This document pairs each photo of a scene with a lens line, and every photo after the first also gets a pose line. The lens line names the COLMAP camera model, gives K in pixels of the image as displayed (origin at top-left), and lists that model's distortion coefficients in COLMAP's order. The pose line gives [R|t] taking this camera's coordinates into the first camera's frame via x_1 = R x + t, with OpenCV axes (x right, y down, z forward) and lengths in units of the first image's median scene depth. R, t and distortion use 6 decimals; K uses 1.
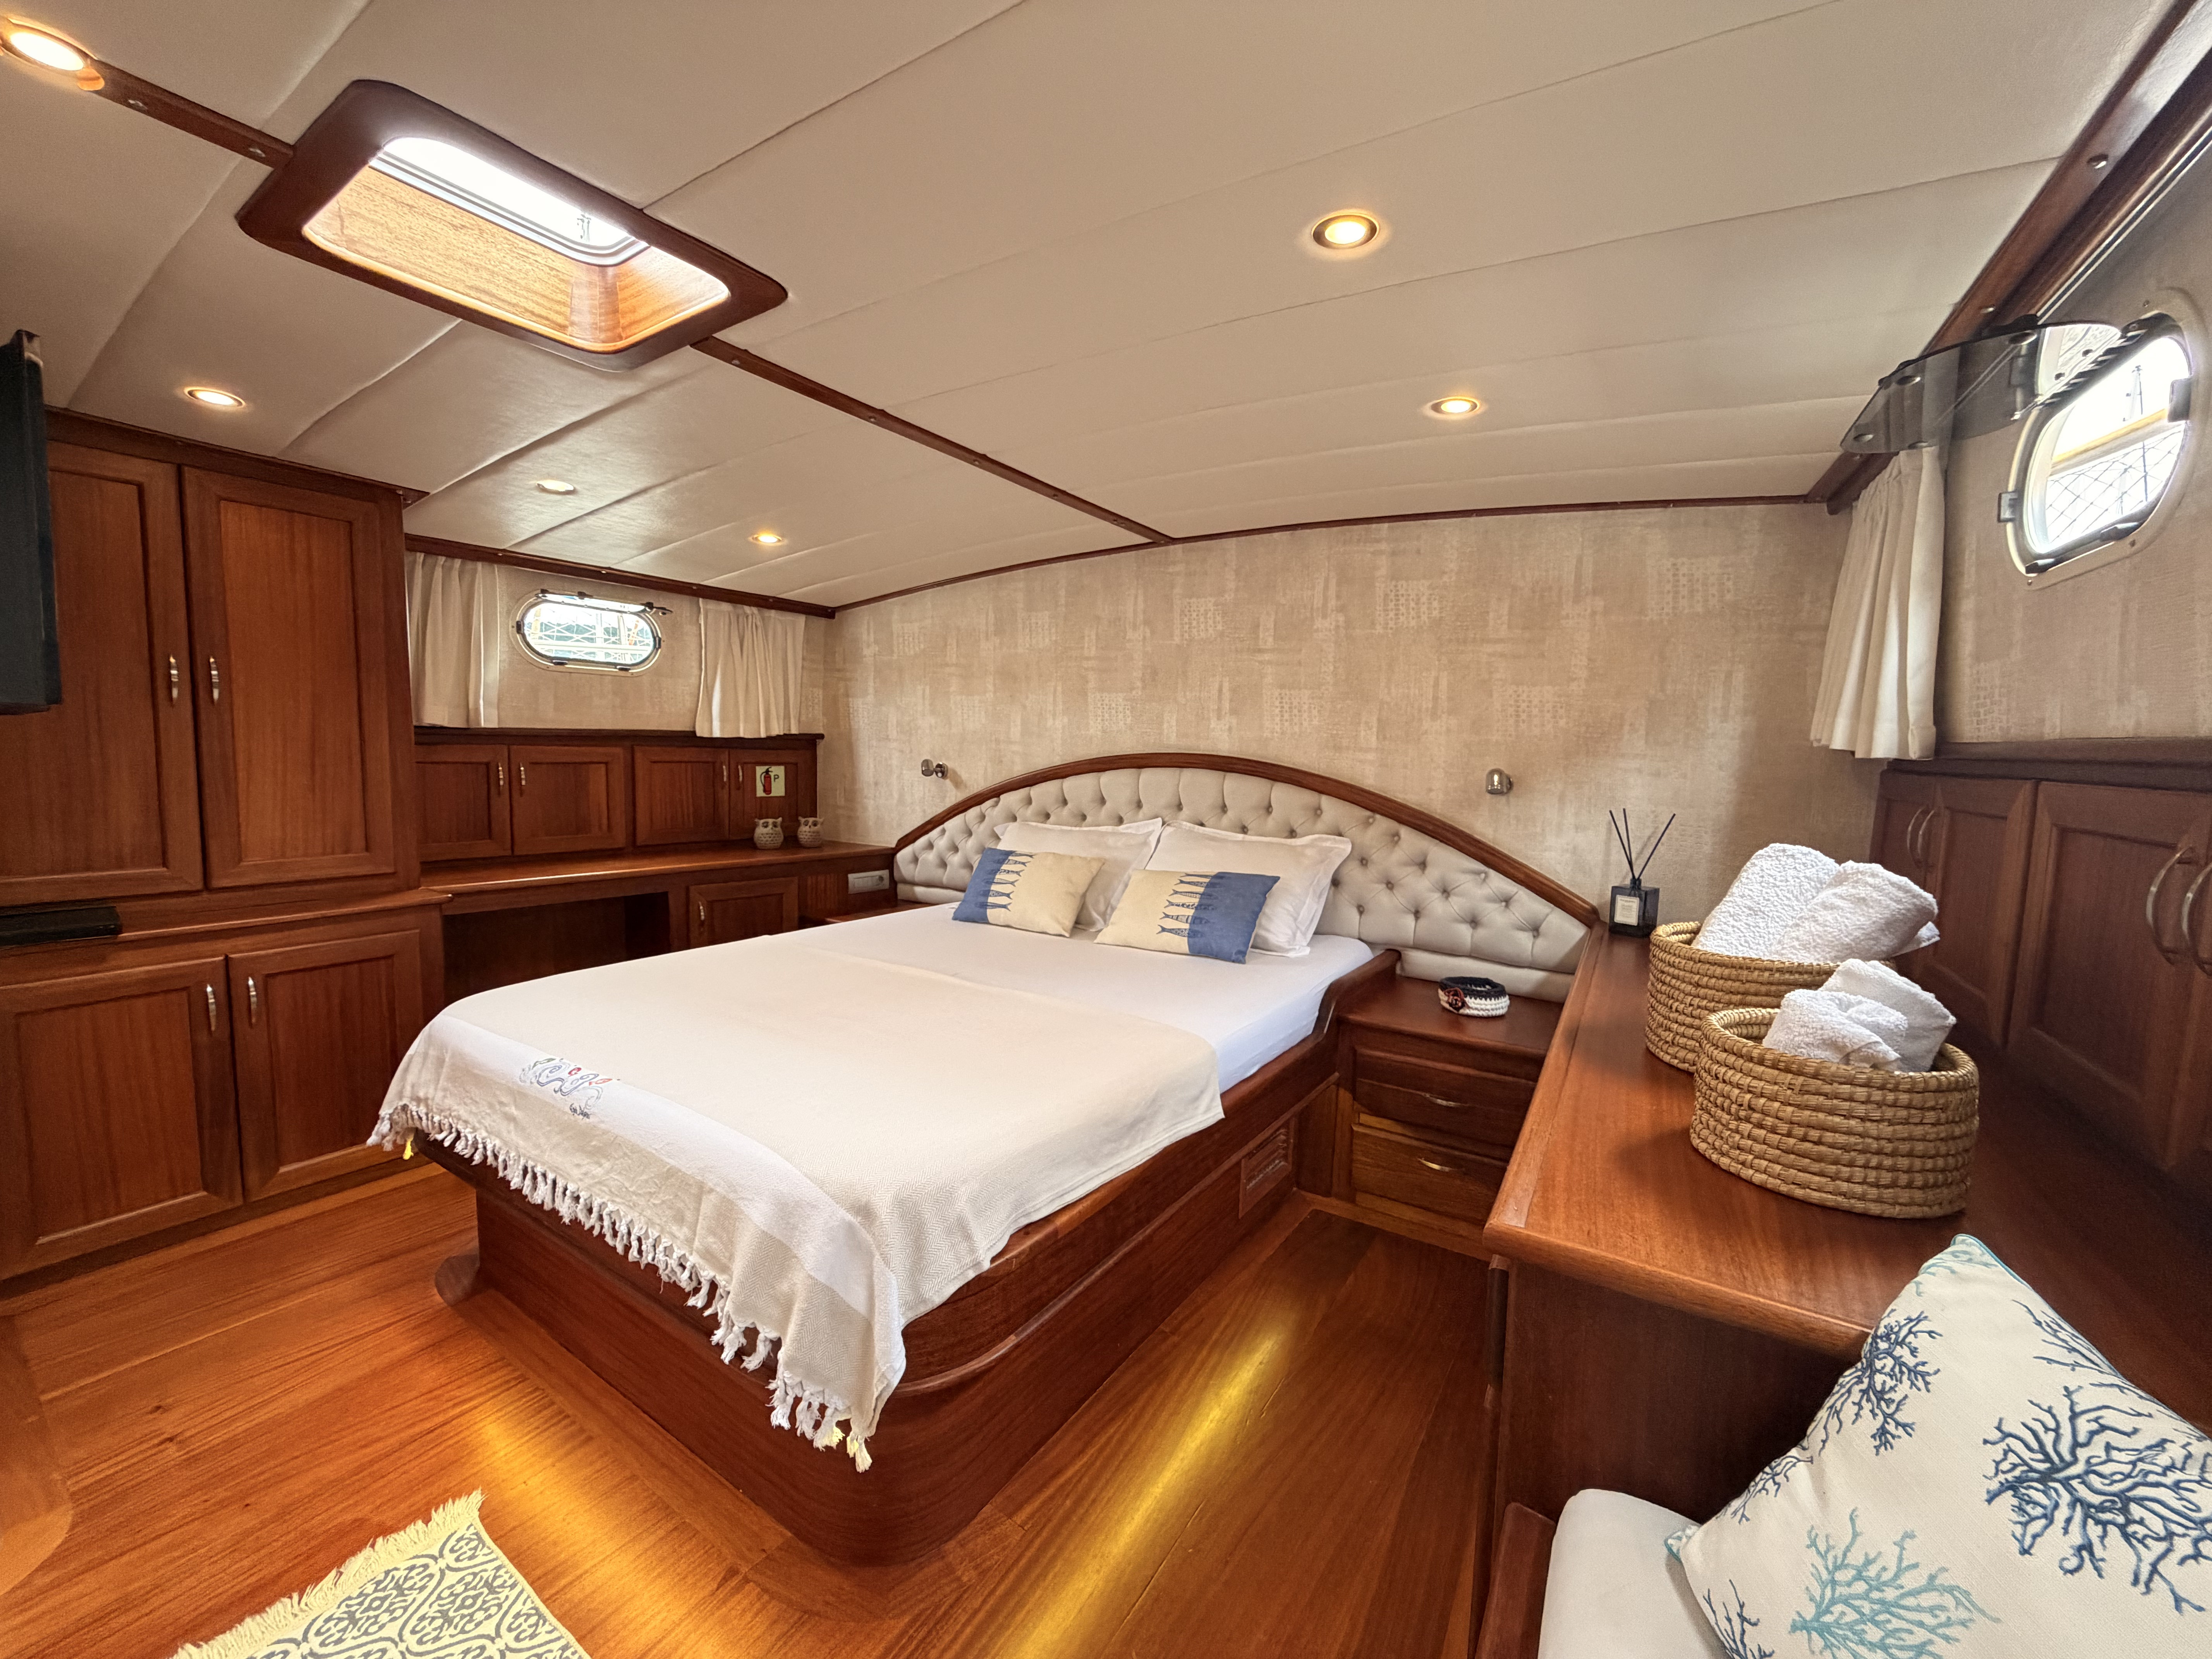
lens RADIAL K [[886.6, 0, 1096.6], [0, 886.6, 828.4], [0, 0, 1]] dist [0.000677, -0.000141]
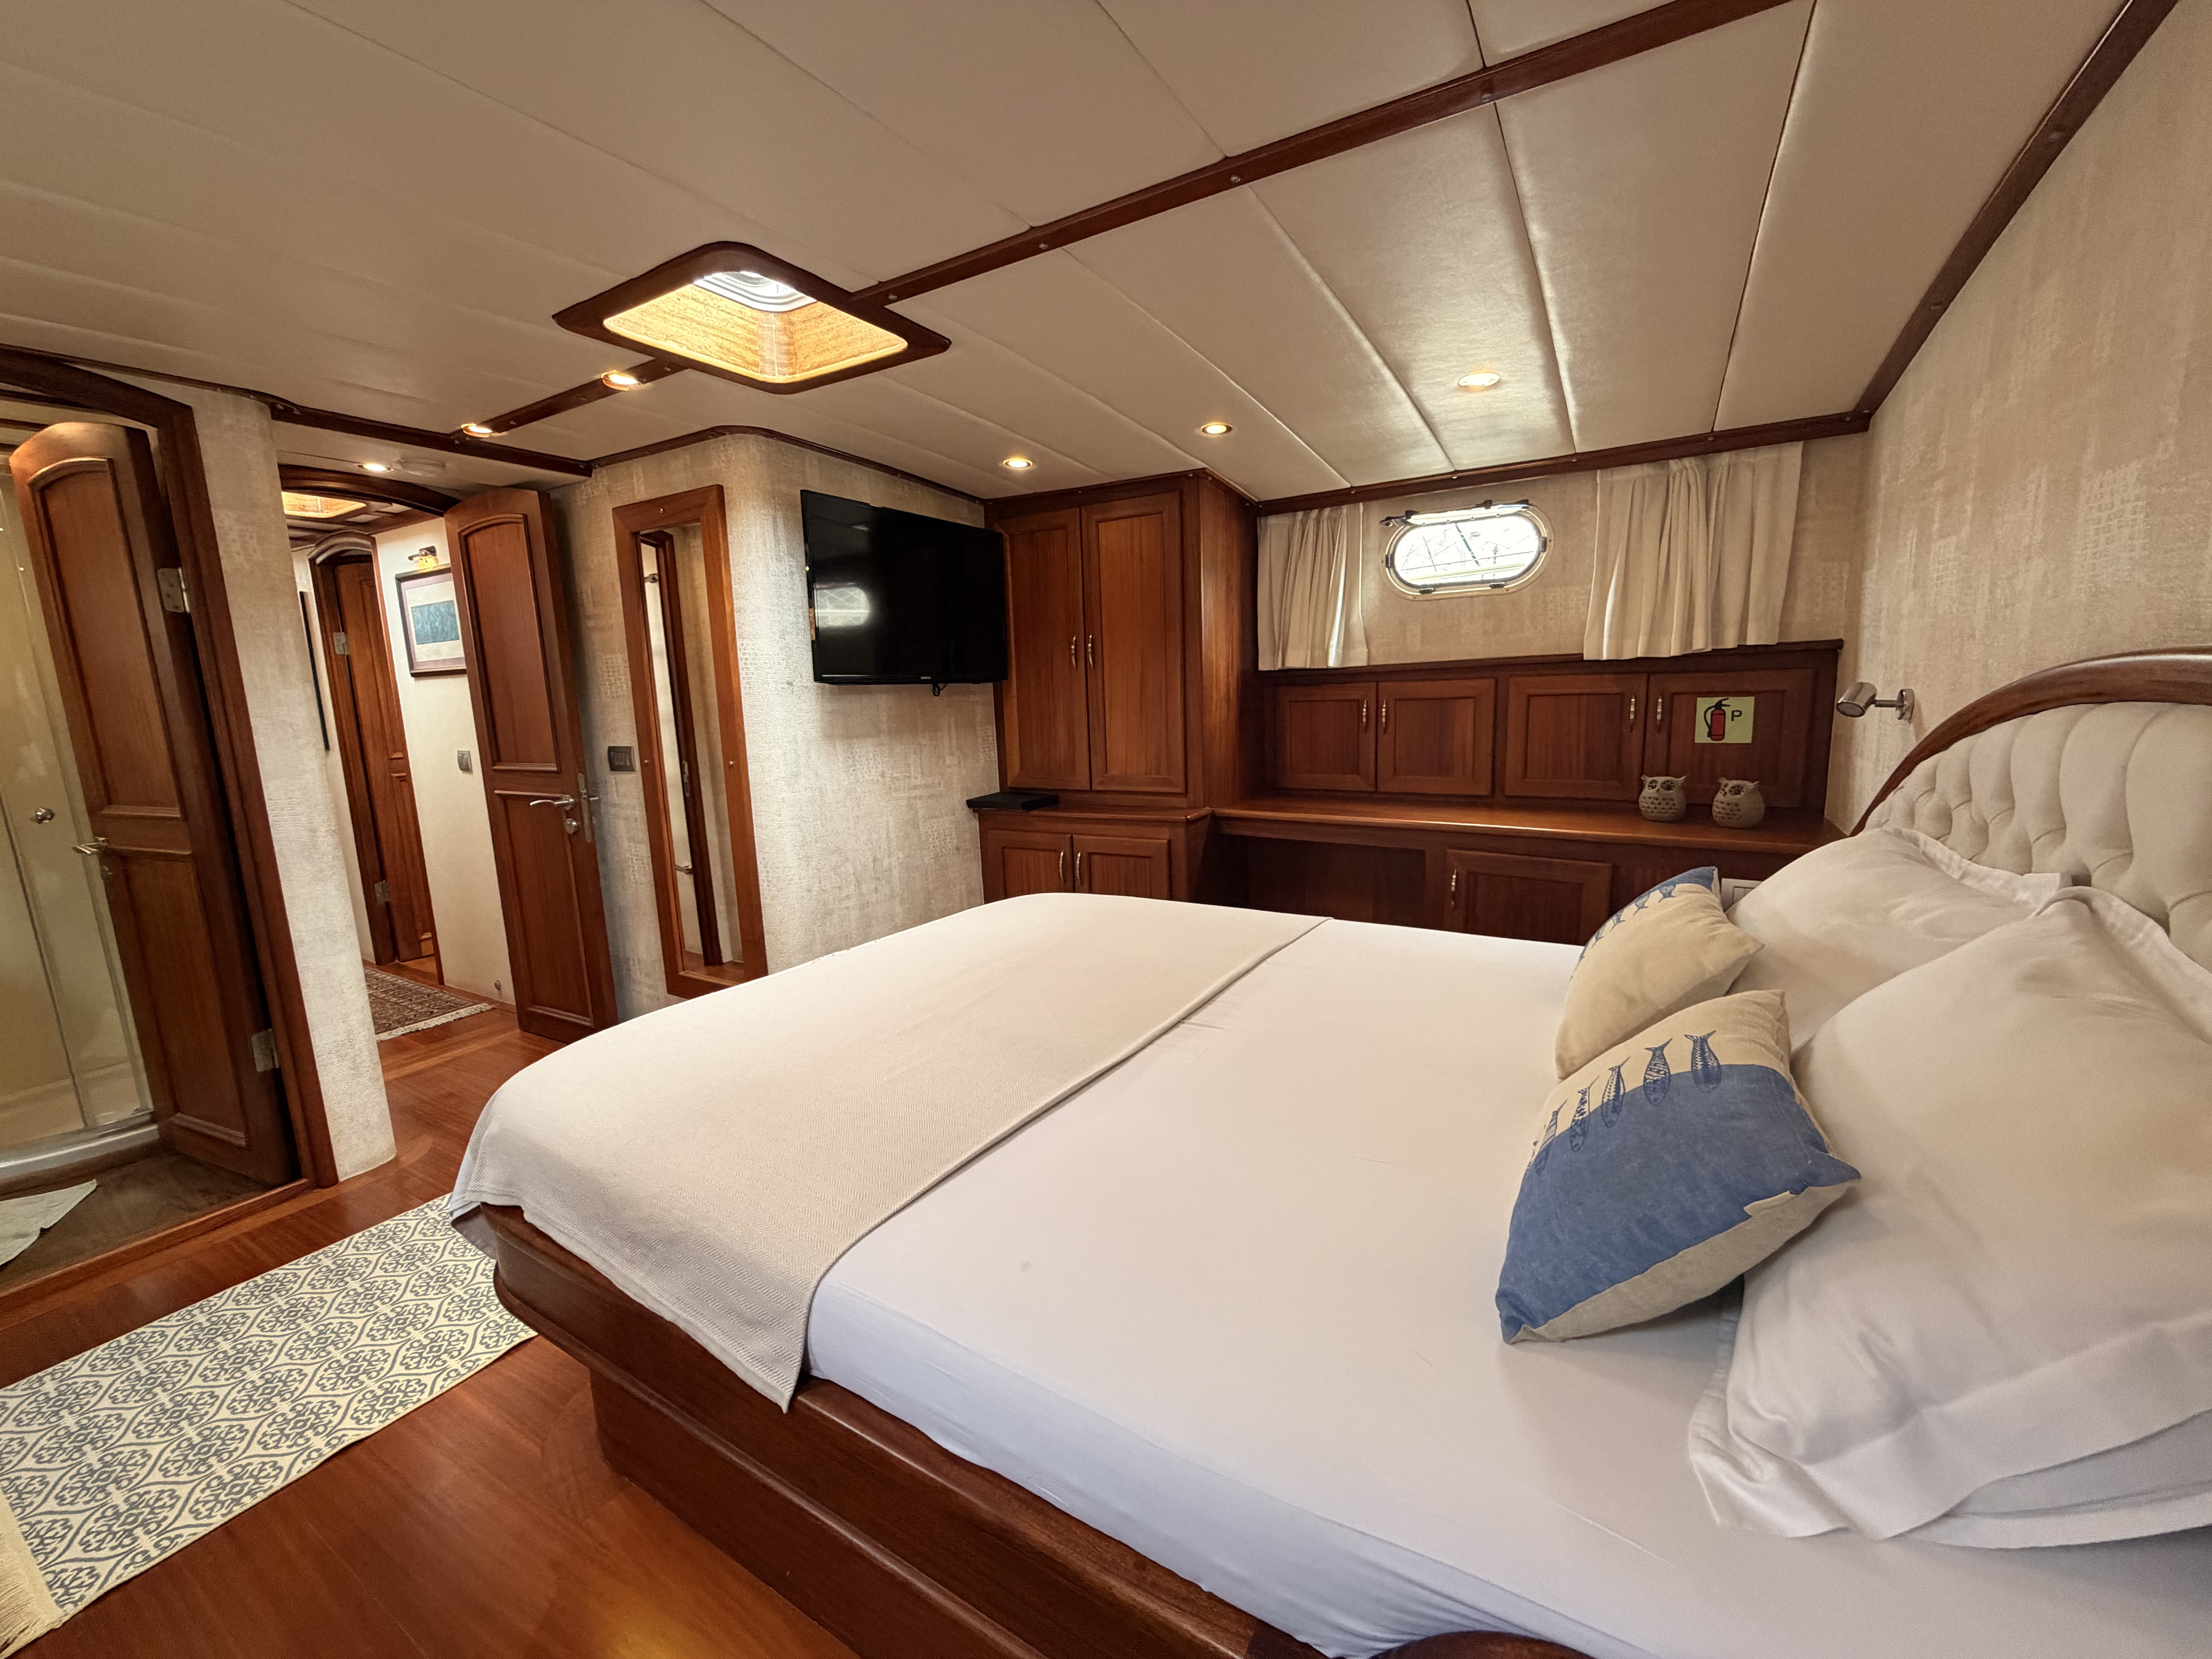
lens RADIAL K [[886.6, 0, 1096.6], [0, 886.6, 828.4], [0, 0, 1]] dist [0.000677, -0.000141]
pose [[0.054072, 0.137986, -0.988957, 0.446091], [-0.051032, 0.989494, 0.135271, -0.064296], [0.997232, 0.043154, 0.060546, 0.818764]]
